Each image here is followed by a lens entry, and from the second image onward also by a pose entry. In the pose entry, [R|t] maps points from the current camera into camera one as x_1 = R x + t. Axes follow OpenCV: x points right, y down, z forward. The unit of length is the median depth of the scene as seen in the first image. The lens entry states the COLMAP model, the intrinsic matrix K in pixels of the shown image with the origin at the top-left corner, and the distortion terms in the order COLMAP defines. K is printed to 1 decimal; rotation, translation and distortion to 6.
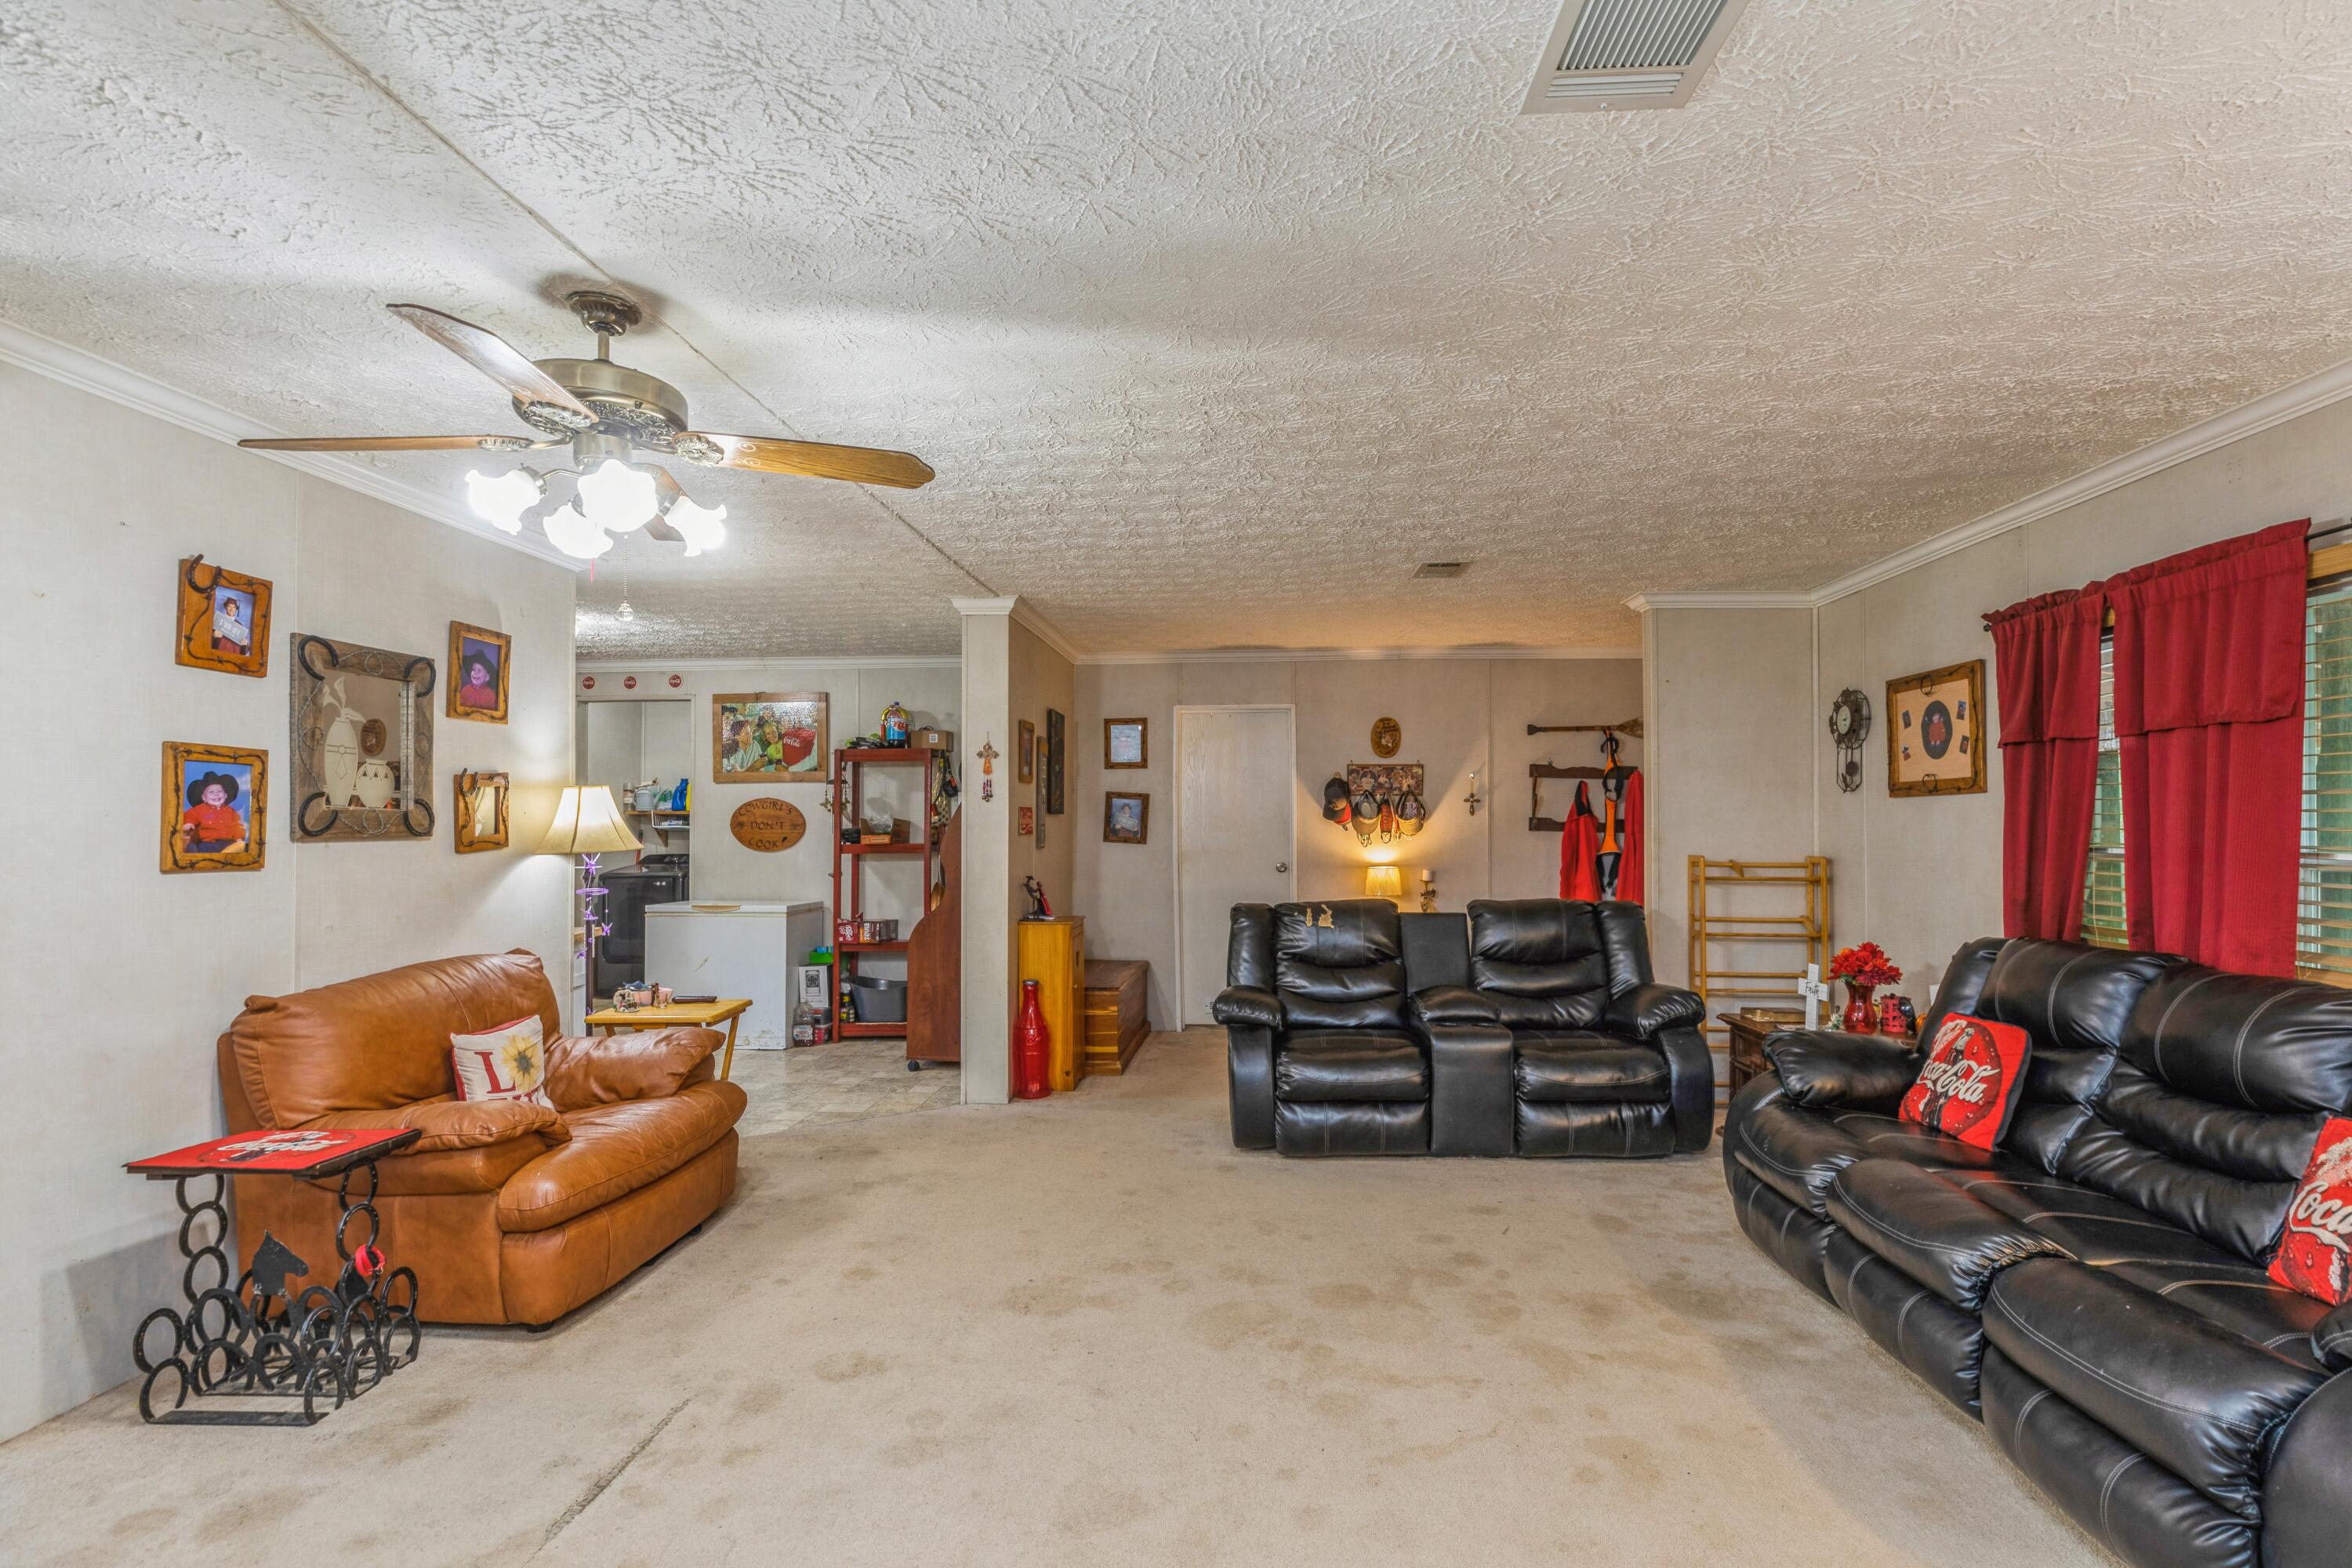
lens RADIAL K [[1095.9, 0, 1191.0], [0, 1095.9, 814.1], [0, 0, 1]] dist [-0.004105, 0.000203]
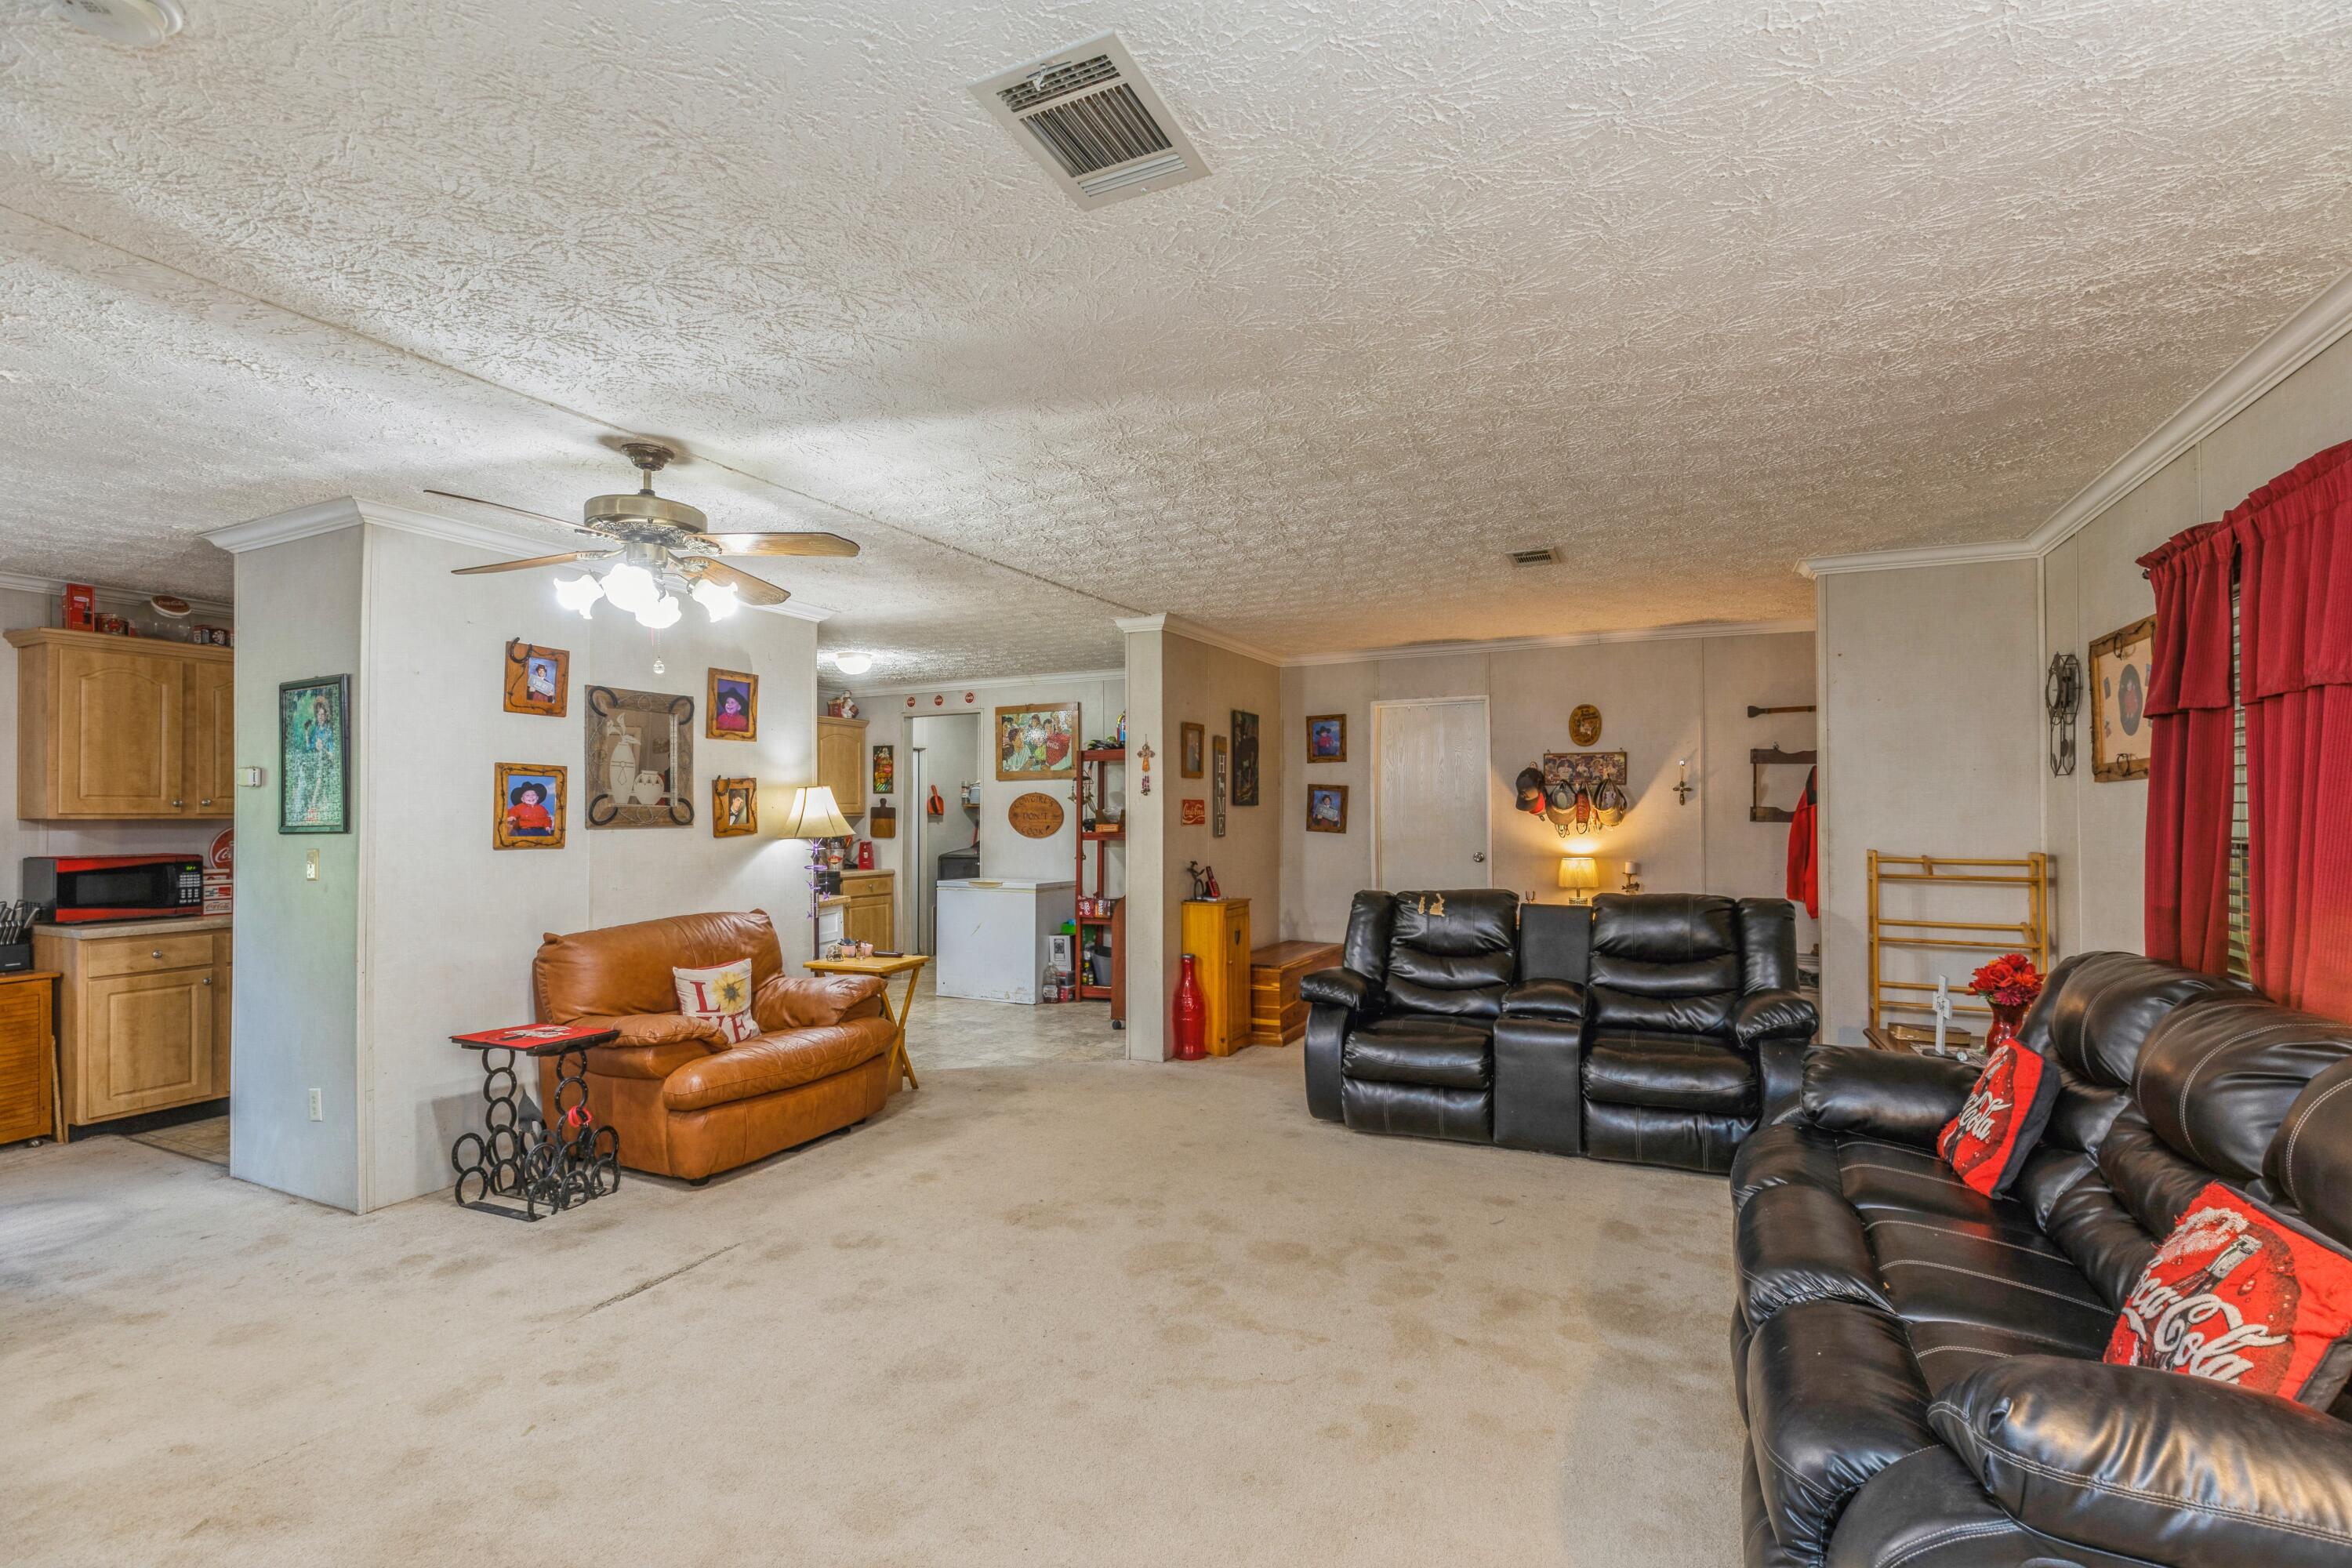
lens RADIAL K [[1054.1, 0, 1183.6], [0, 1054.1, 800.1], [0, 0, 1]] dist [0.003713, 0.000910]
pose [[0.927466, -0.006580, -0.373849, 0.346883], [0.005430, 0.999977, -0.004129, -0.002240], [0.373867, 0.001799, 0.927480, -0.002985]]
